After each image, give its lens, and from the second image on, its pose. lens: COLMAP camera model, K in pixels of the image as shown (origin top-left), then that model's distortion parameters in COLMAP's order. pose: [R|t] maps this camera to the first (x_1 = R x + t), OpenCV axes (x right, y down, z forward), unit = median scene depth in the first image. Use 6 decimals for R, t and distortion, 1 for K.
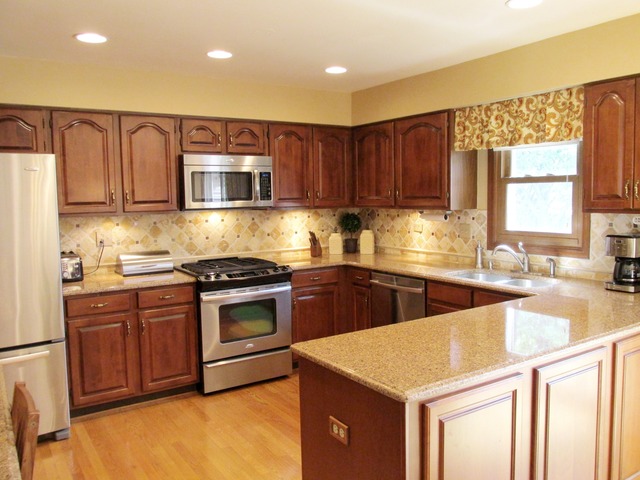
lens RADIAL K [[542.3, 0, 308.8], [0, 542.3, 240.0], [0, 0, 1]] dist [-0.018280, 0.001754]
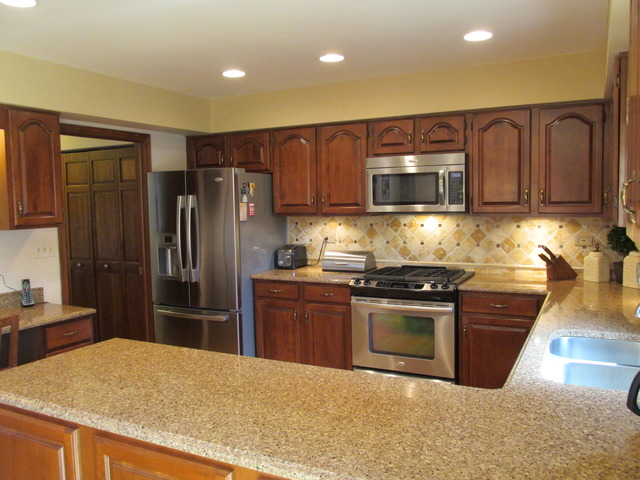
lens RADIAL K [[542.3, 0, 308.8], [0, 542.3, 240.0], [0, 0, 1]] dist [-0.018280, 0.001754]
pose [[0.498156, 0.073026, -0.864007, 0.534845], [-0.066415, 0.996733, 0.045951, -0.040305], [0.864540, 0.034492, 0.501379, 0.364265]]
